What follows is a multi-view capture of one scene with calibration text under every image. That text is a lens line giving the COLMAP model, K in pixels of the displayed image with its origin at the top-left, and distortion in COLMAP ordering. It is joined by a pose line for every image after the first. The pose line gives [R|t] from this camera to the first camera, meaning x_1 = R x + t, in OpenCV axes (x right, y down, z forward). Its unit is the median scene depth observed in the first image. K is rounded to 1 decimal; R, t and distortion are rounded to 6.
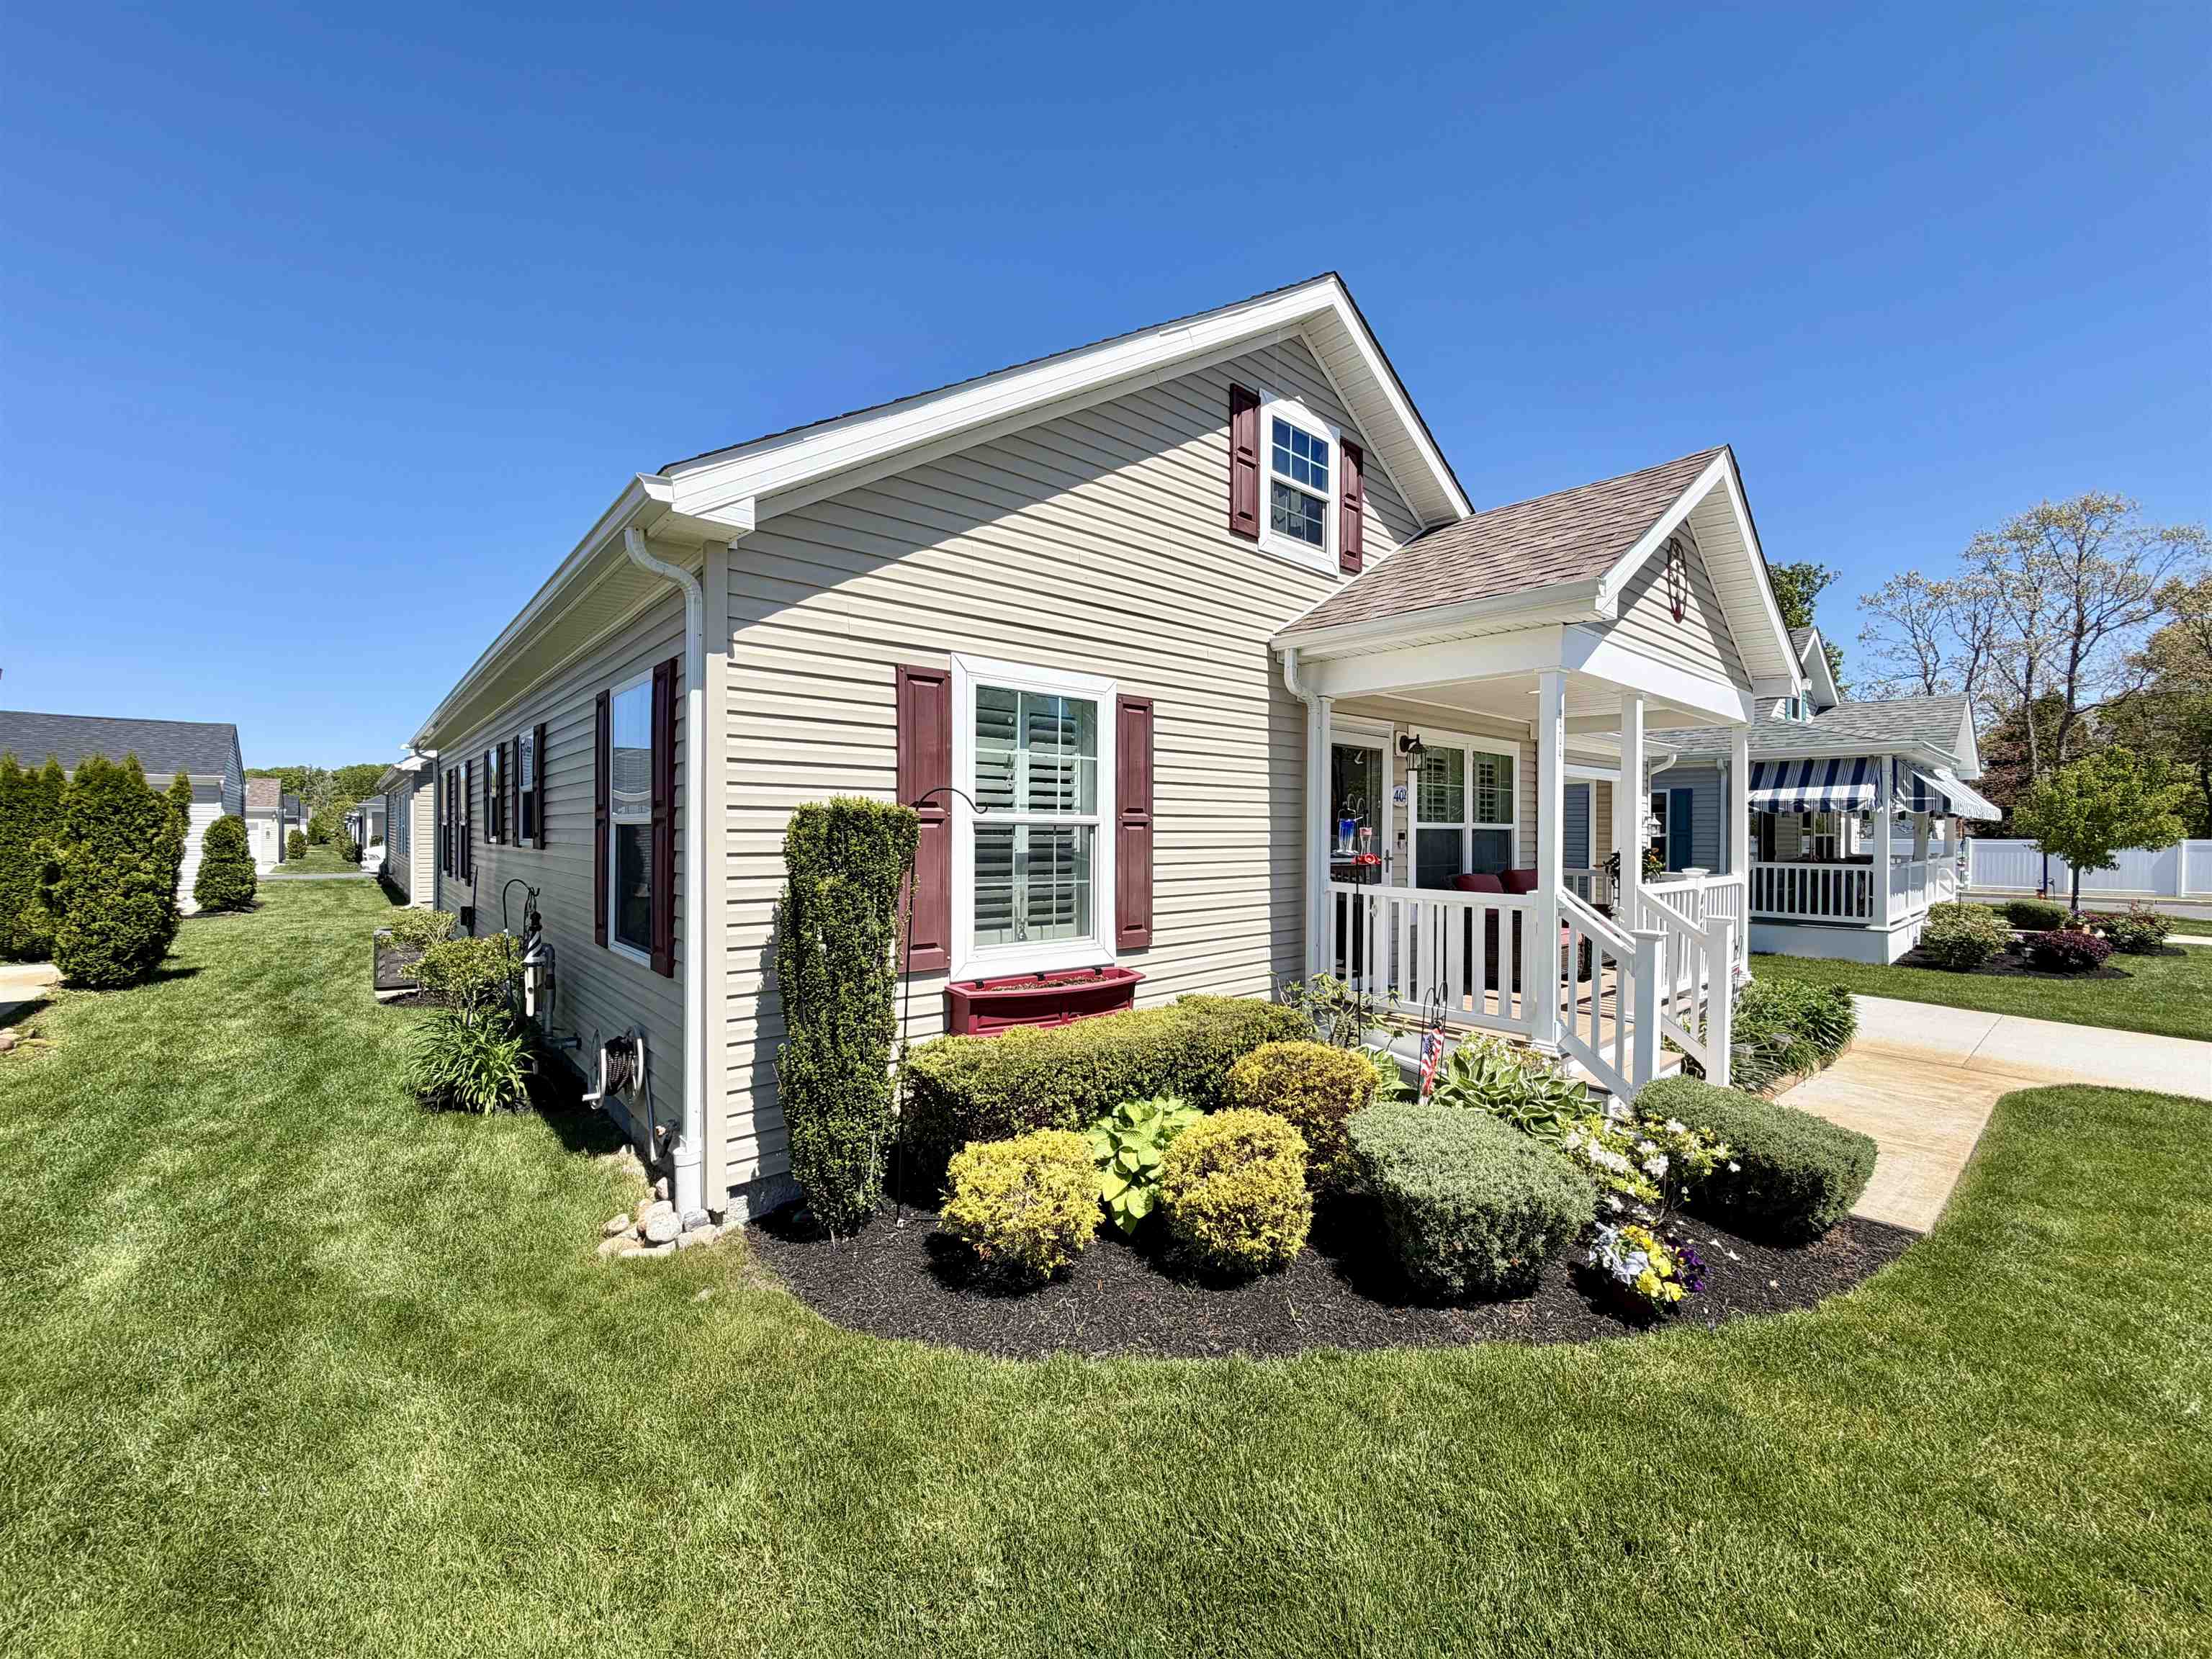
lens RADIAL K [[881.1, 0, 1098.4], [0, 881.1, 826.4], [0, 0, 1]] dist [0.001263, -0.000142]
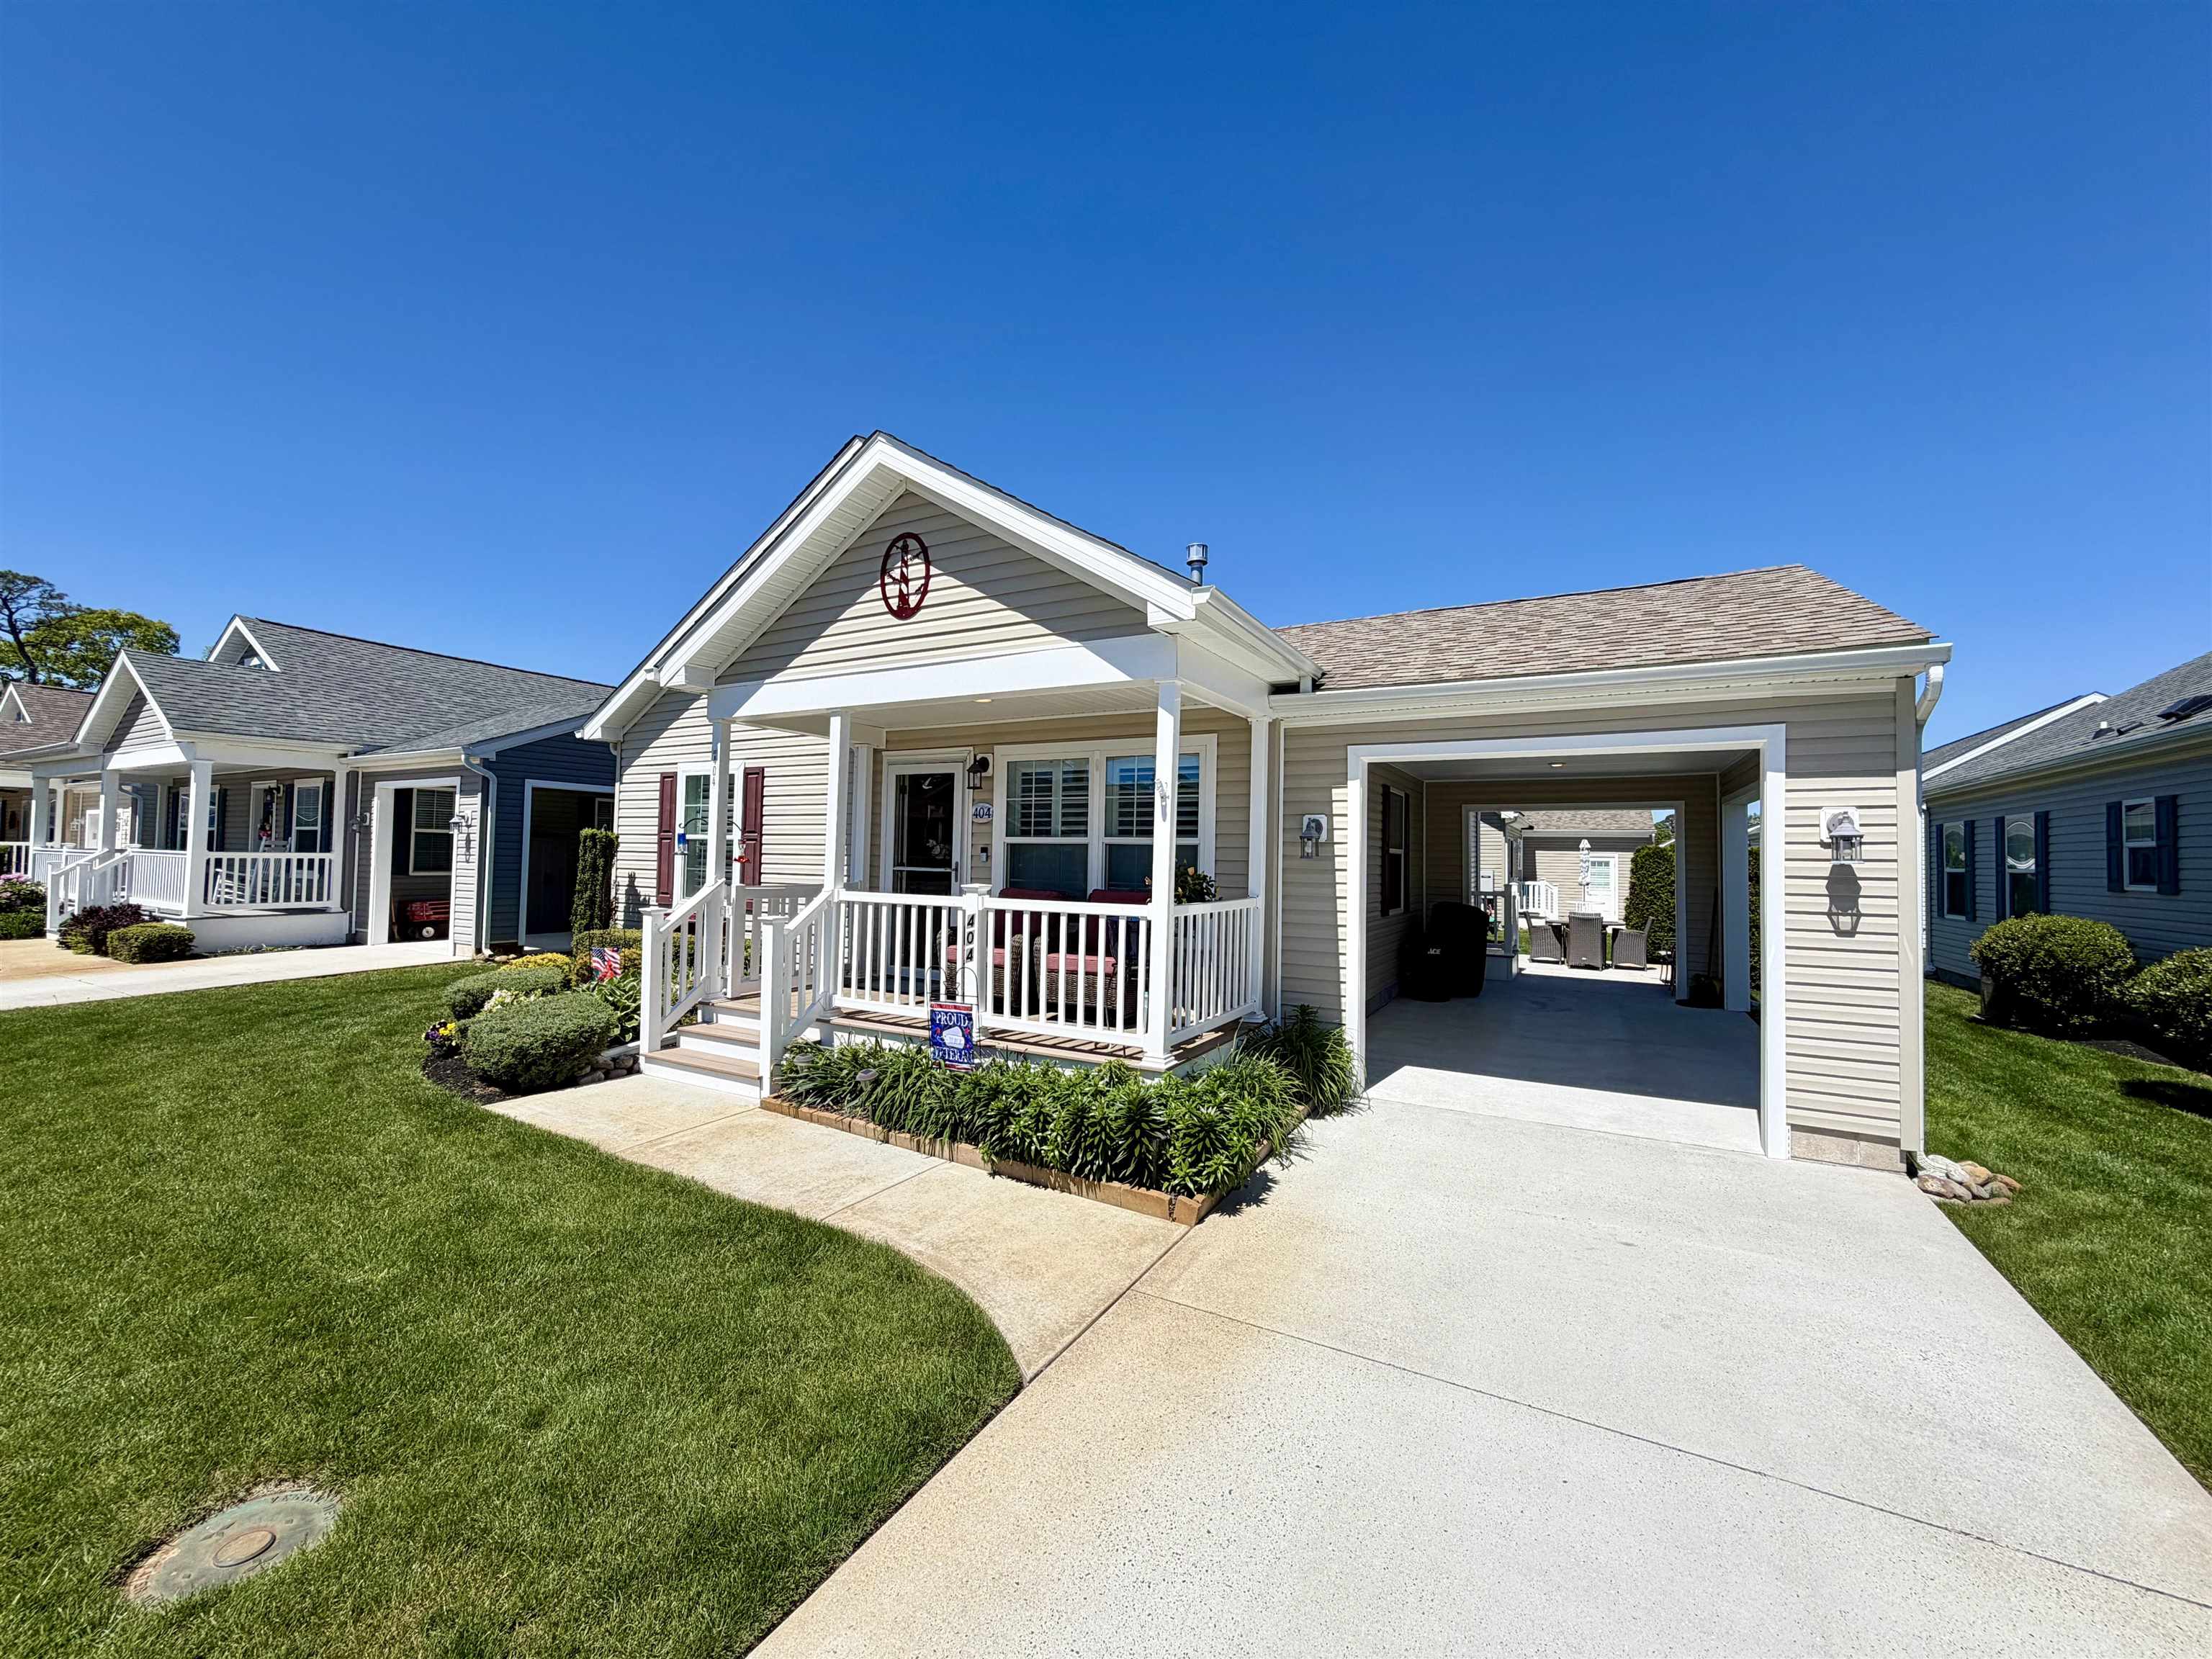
lens RADIAL K [[889.3, 0, 1096.8], [0, 889.3, 833.0], [0, 0, 1]] dist [-0.000662, -0.000520]
pose [[0.334520, -0.026843, -0.942006, 1.707421], [-0.013170, 0.999363, -0.033154, 0.029315], [0.942297, 0.023497, 0.333954, 0.925744]]
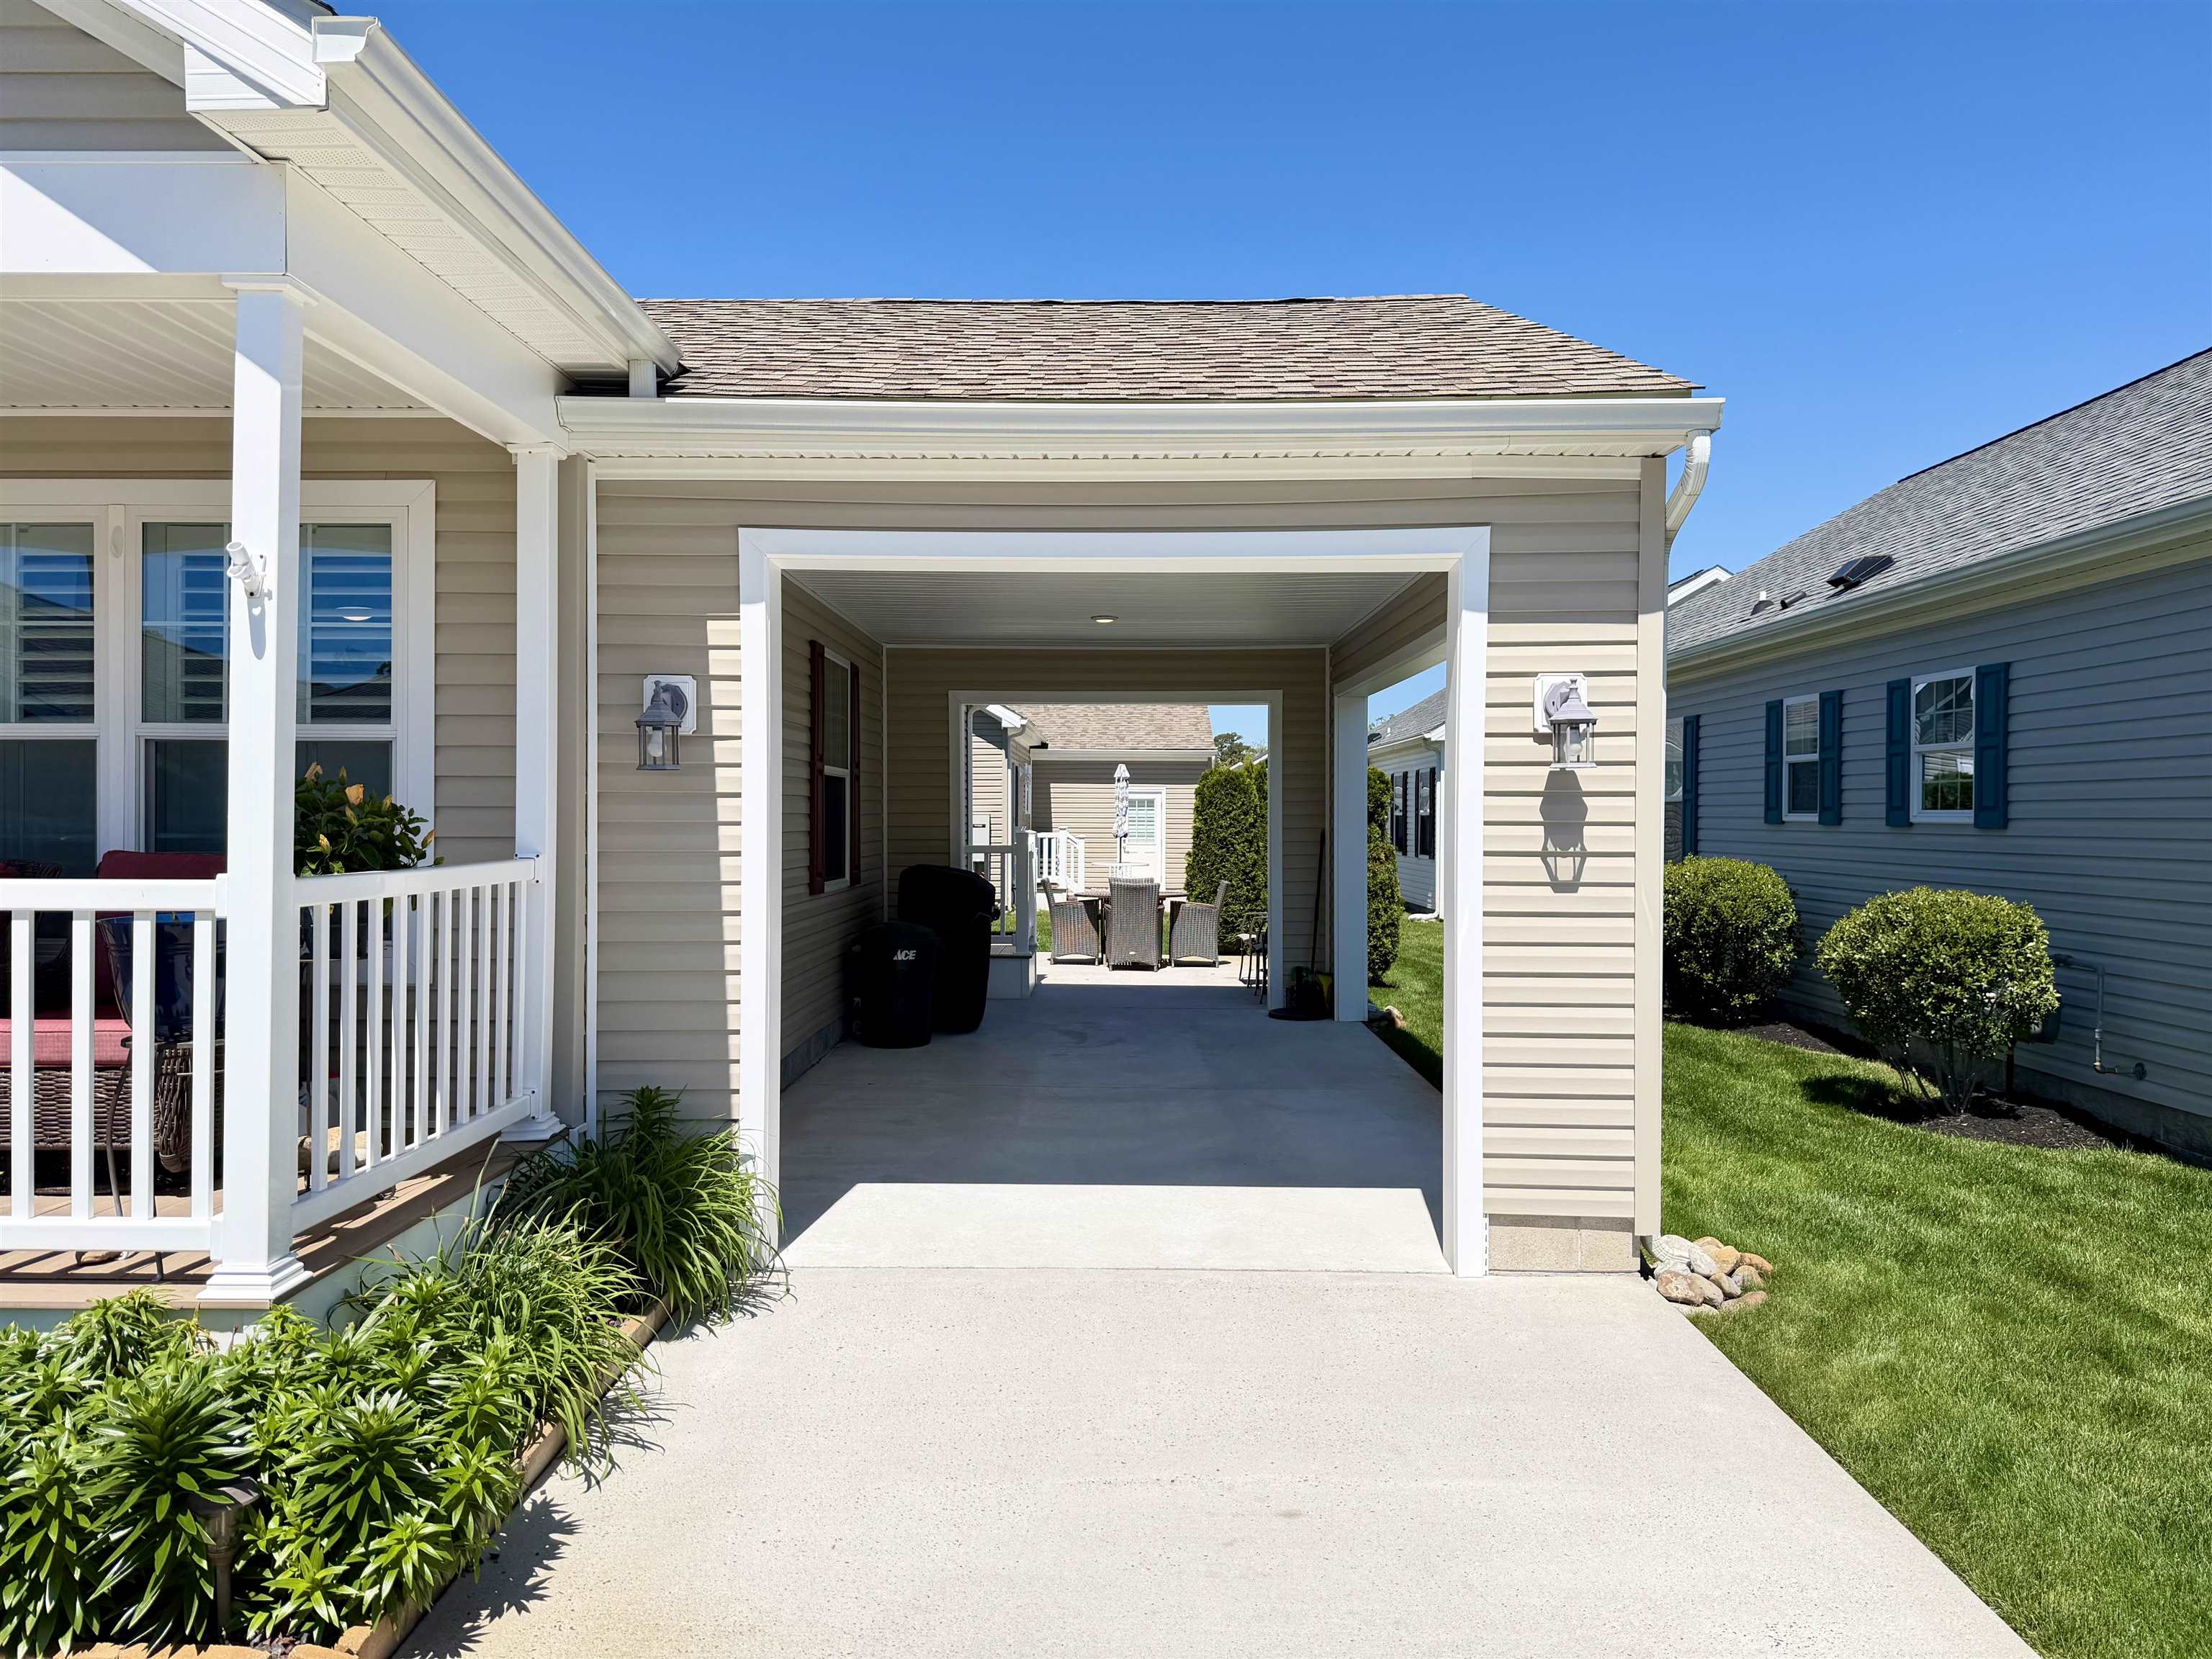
lens RADIAL K [[1544.1, 0, 1106.0], [0, 1544.1, 829.5], [0, 0, 1]] dist [0.130238, -0.189105]
pose [[0.746419, 0.003496, -0.665467, 1.541738], [0.002155, 0.999968, 0.007671, 0.047843], [0.665473, -0.007160, 0.746387, 1.046627]]
